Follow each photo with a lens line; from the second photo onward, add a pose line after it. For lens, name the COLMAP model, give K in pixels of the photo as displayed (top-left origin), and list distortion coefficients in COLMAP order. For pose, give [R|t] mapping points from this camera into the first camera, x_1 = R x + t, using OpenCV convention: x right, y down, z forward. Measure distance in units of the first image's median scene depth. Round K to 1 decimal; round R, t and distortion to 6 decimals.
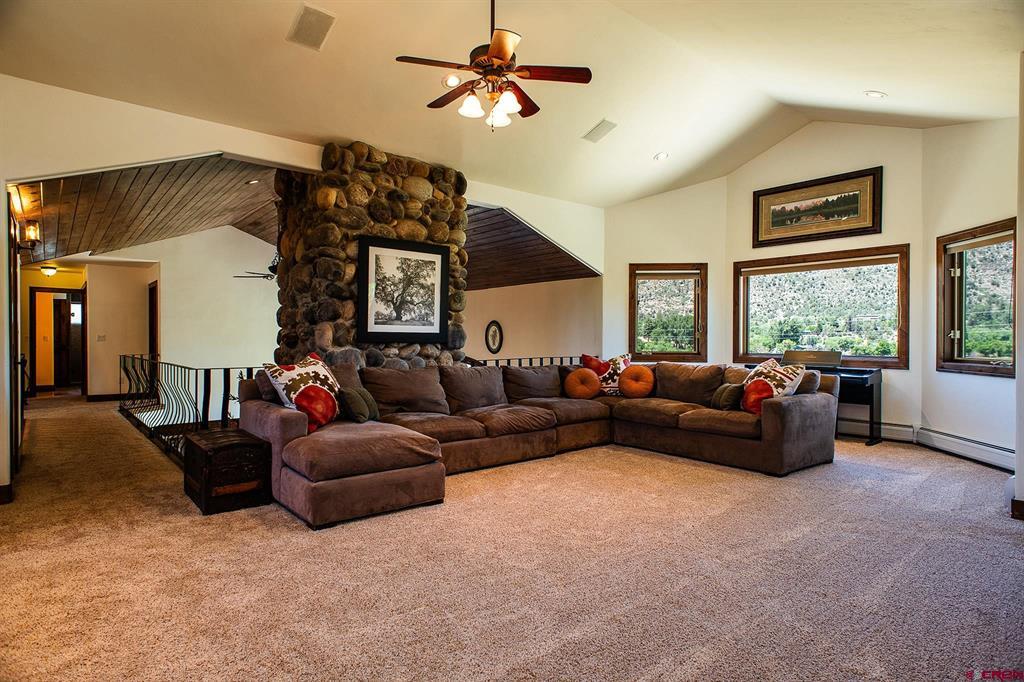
lens RADIAL K [[563.8, 0, 513.7], [0, 563.8, 346.5], [0, 0, 1]] dist [0.004539, 0.001281]
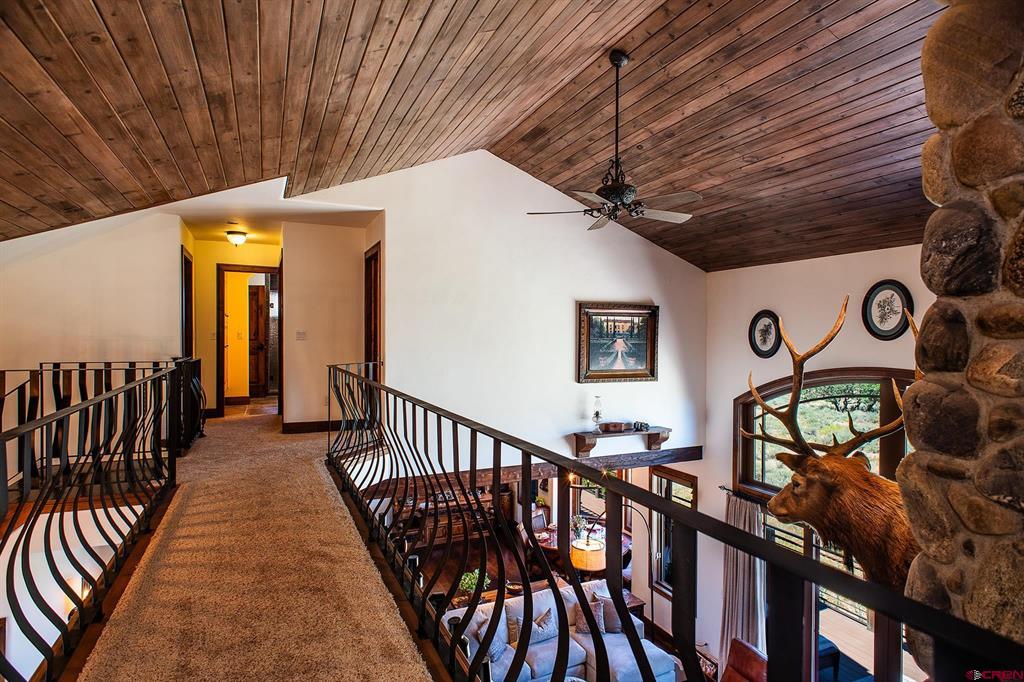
lens RADIAL K [[563.8, 0, 511.2], [0, 563.8, 337.1], [0, 0, 1]] dist [0.004539, 0.001281]
pose [[0.962605, 0.001537, -0.270905, -0.286908], [-0.003902, 0.999959, -0.008190, -0.007813], [0.270881, 0.008941, 0.962571, 0.393593]]
